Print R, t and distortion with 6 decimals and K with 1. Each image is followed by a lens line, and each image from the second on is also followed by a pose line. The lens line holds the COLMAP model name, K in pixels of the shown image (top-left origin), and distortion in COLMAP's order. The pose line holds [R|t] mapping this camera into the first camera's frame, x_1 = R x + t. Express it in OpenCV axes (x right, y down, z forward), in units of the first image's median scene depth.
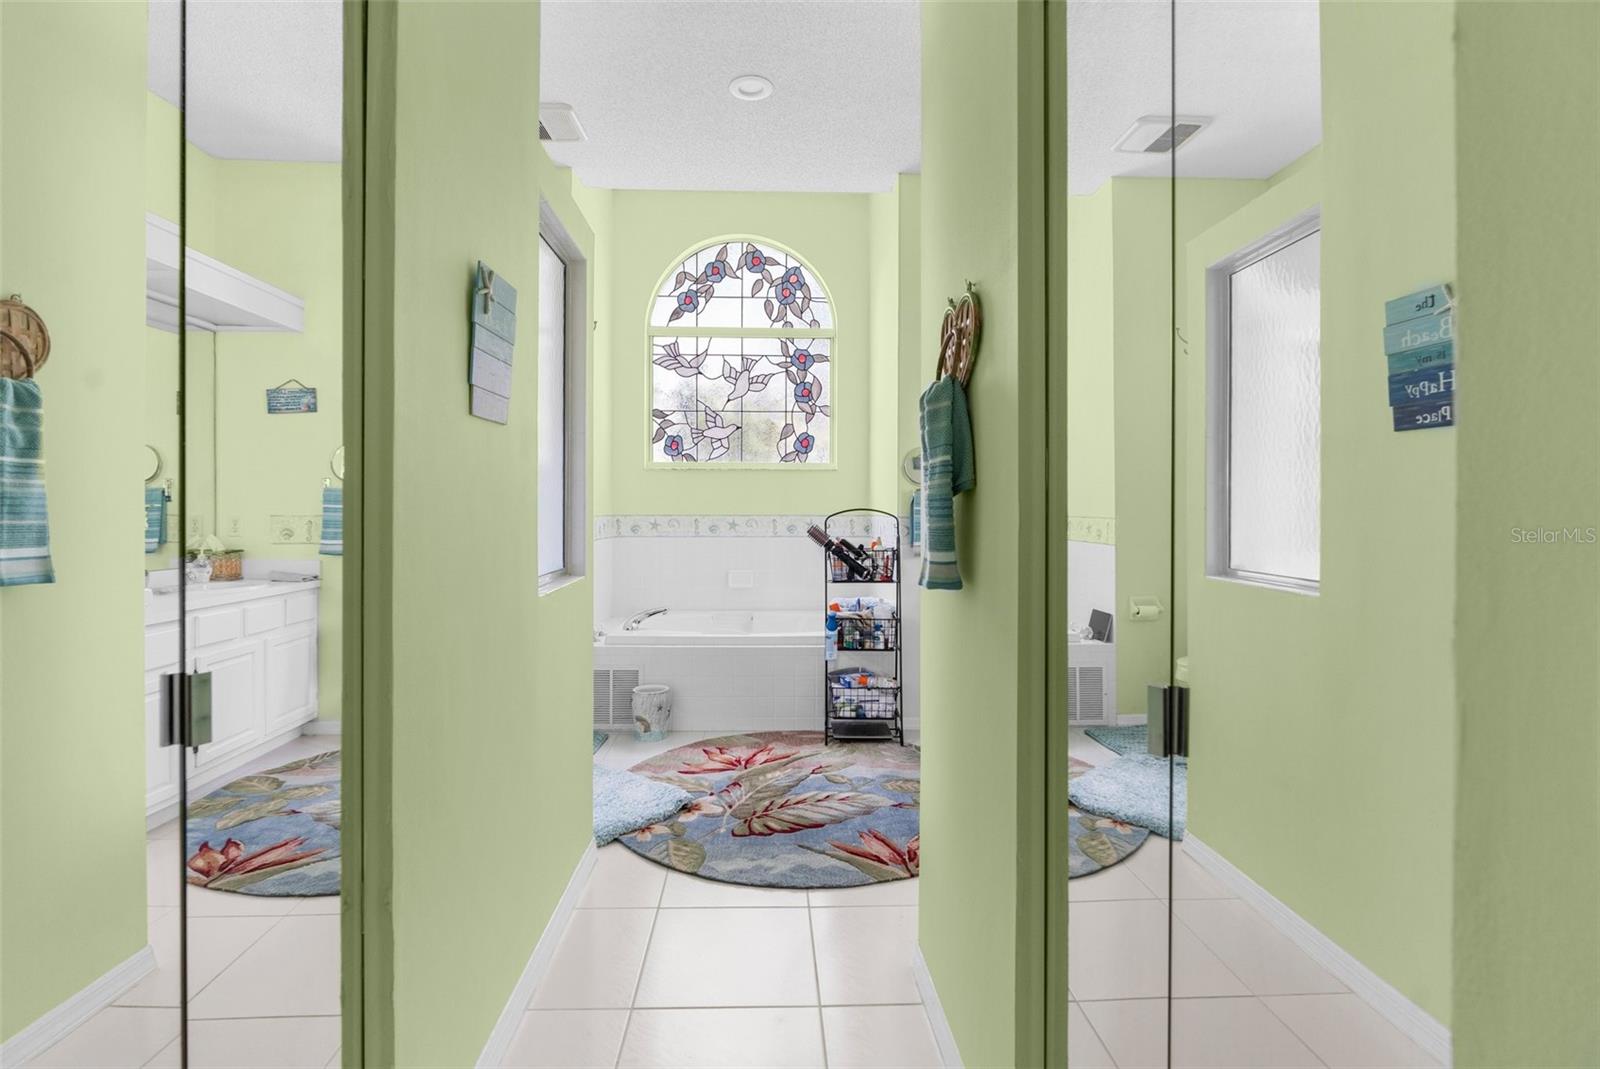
lens RADIAL K [[766.7, 0, 805.9], [0, 766.7, 525.1], [0, 0, 1]] dist [-0.004389, 0.000275]
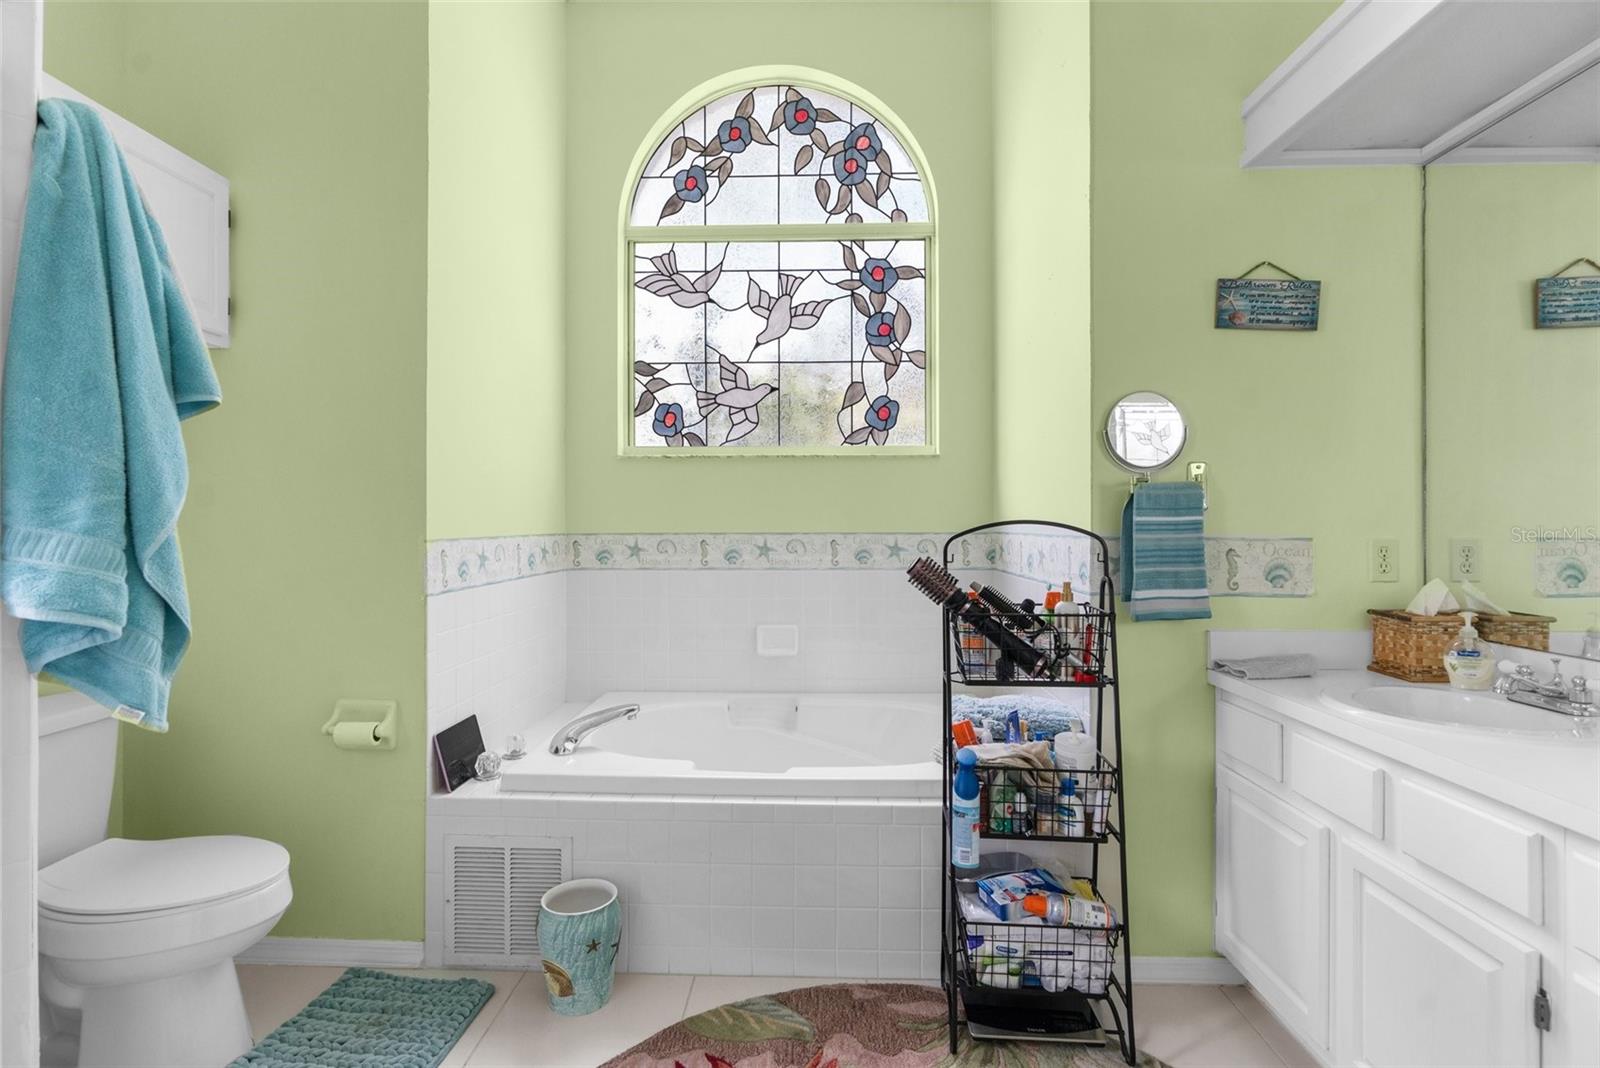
lens RADIAL K [[766.7, 0, 805.9], [0, 766.7, 524.6], [0, 0, 1]] dist [-0.004389, 0.000275]
pose [[0.997110, -0.005933, -0.075734, -0.017224], [0.004440, 0.999793, -0.019864, -0.007490], [0.075836, 0.019471, 0.996930, 0.400076]]
